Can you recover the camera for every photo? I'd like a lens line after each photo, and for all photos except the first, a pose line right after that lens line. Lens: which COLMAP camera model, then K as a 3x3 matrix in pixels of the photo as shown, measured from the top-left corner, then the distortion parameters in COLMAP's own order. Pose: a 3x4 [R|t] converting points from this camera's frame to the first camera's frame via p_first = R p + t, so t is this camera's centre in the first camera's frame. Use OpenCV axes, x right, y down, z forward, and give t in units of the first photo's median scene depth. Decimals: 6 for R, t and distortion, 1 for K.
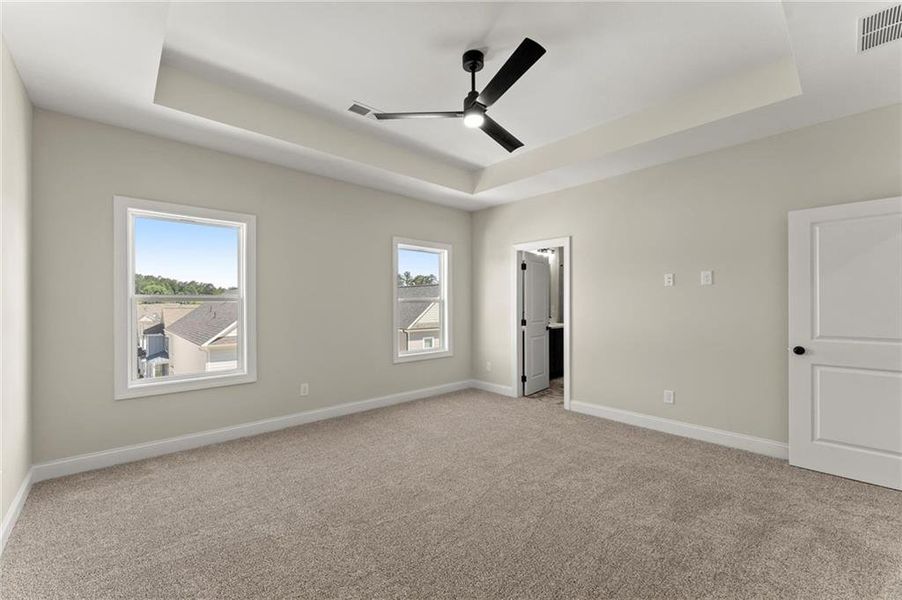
lens RADIAL K [[368.9, 0, 455.9], [0, 368.9, 305.5], [0, 0, 1]] dist [0.001466, -0.000191]
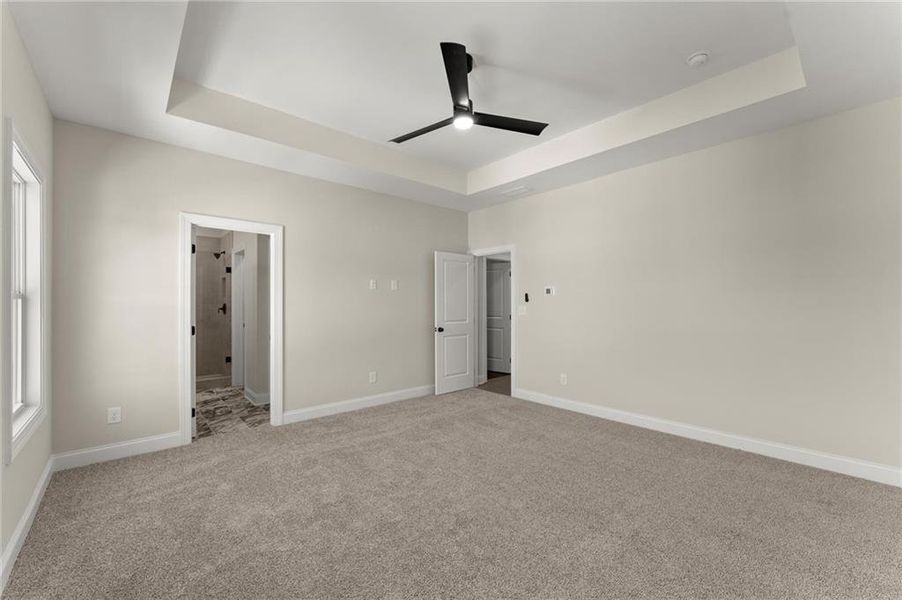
lens RADIAL K [[368.9, 0, 451.1], [0, 368.9, 300.7], [0, 0, 1]] dist [0.001466, -0.000191]
pose [[0.024511, 0.013737, 0.999605, -0.572144], [0.004230, 0.999895, -0.013844, 0.004082], [-0.999691, 0.004568, 0.024450, 0.594850]]
